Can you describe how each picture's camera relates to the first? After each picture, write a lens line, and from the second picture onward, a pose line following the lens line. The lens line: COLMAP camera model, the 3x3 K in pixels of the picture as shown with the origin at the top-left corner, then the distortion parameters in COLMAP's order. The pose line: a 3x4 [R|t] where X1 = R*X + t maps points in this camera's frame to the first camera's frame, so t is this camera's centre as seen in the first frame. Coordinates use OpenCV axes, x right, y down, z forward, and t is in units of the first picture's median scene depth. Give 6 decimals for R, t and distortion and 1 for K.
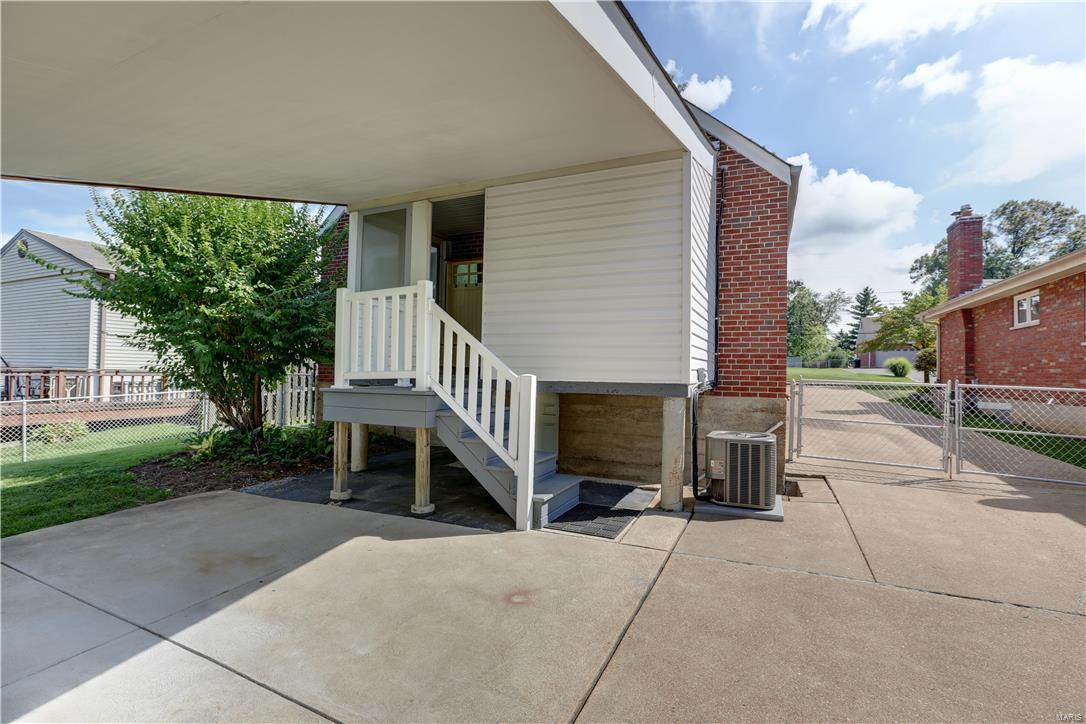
lens RADIAL K [[495.6, 0, 542.5], [0, 495.6, 363.6], [0, 0, 1]] dist [-0.050817, 0.018268]
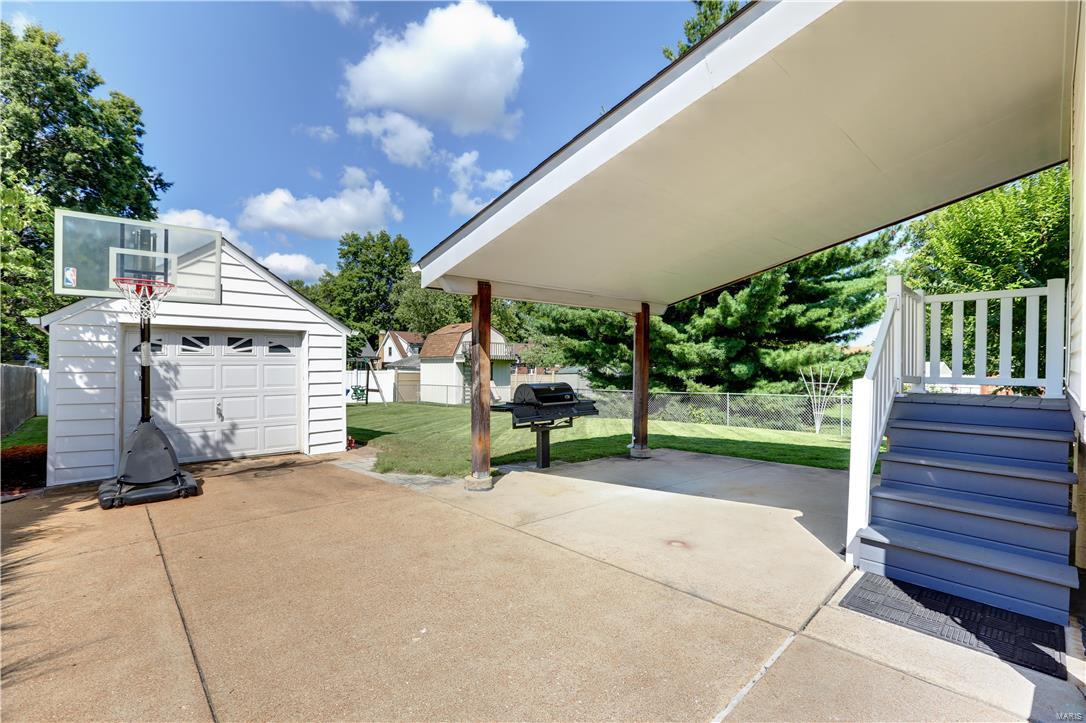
lens RADIAL K [[495.6, 0, 542.5], [0, 495.6, 363.1], [0, 0, 1]] dist [-0.050817, 0.018268]
pose [[-0.386023, -0.019265, -0.922288, 1.162081], [0.002217, 0.999760, -0.021811, 0.016396], [0.922486, -0.010464, -0.385888, 1.039037]]
